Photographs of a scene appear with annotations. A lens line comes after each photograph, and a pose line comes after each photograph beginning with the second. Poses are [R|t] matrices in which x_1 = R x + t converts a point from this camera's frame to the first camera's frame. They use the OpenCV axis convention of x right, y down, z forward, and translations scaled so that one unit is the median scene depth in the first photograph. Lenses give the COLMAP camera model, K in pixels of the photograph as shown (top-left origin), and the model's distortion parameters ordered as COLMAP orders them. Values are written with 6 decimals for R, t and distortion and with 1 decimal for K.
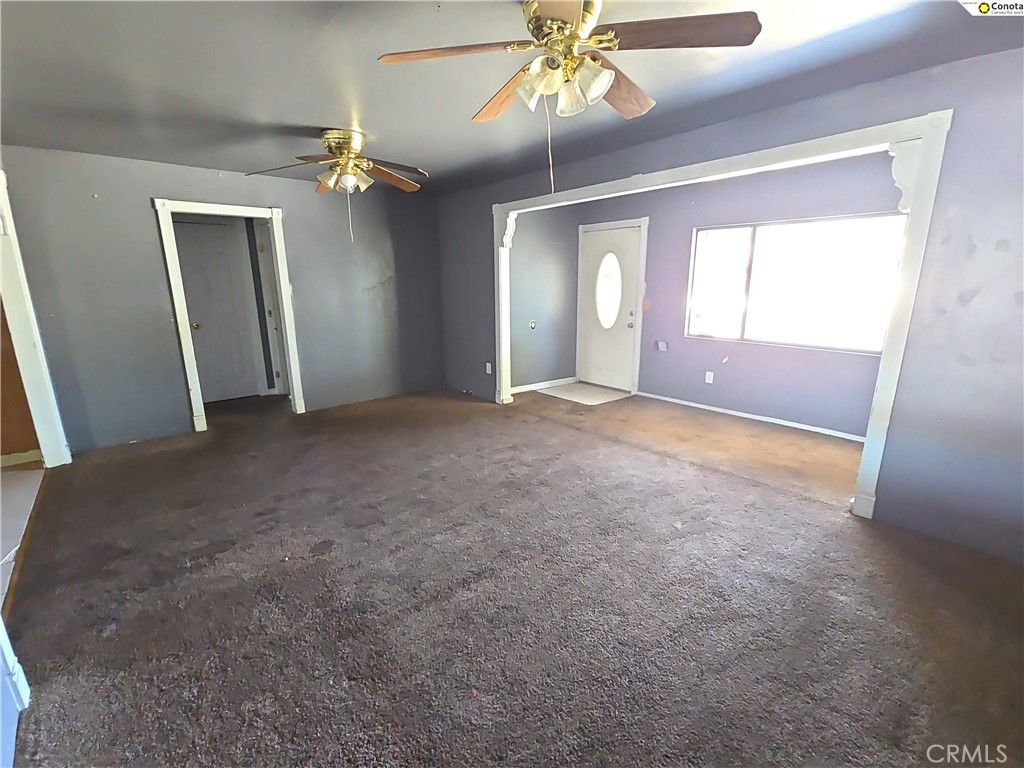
lens RADIAL K [[464.6, 0, 512.3], [0, 464.6, 387.2], [0, 0, 1]] dist [-0.000072, -0.001006]
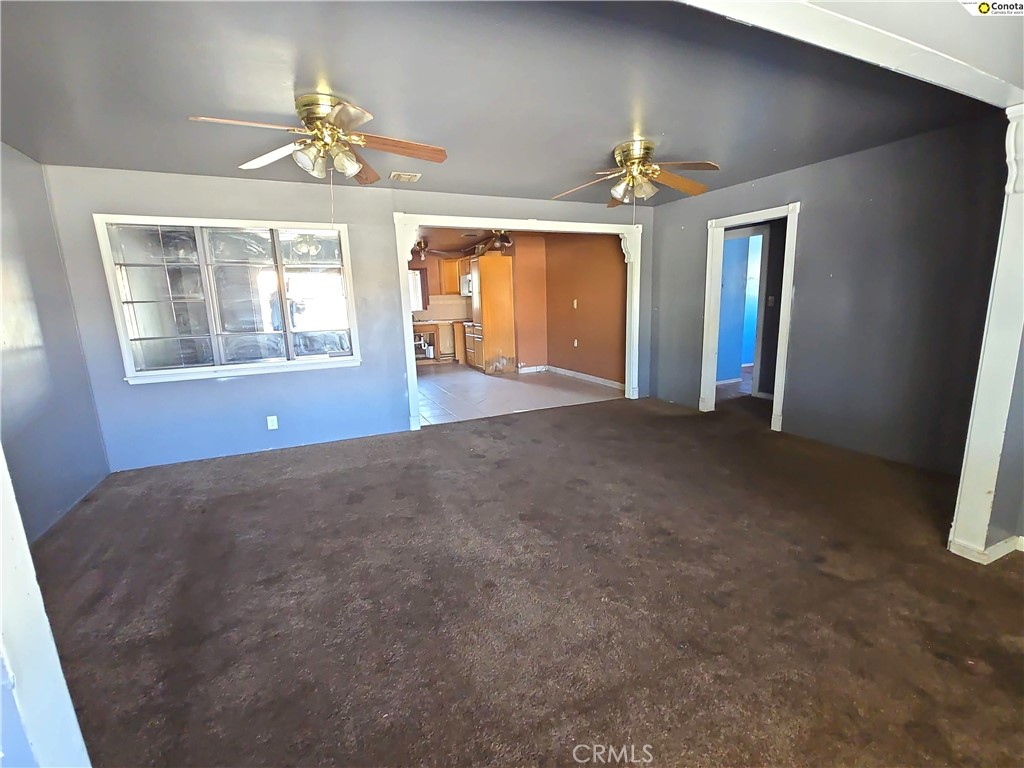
lens RADIAL K [[464.6, 0, 522.0], [0, 464.6, 384.3], [0, 0, 1]] dist [-0.000072, -0.001006]
pose [[-0.247794, 0.195645, -0.948853, 0.639226], [-0.195981, 0.949026, 0.246861, -0.195463], [0.948783, 0.247128, -0.196821, 0.883540]]
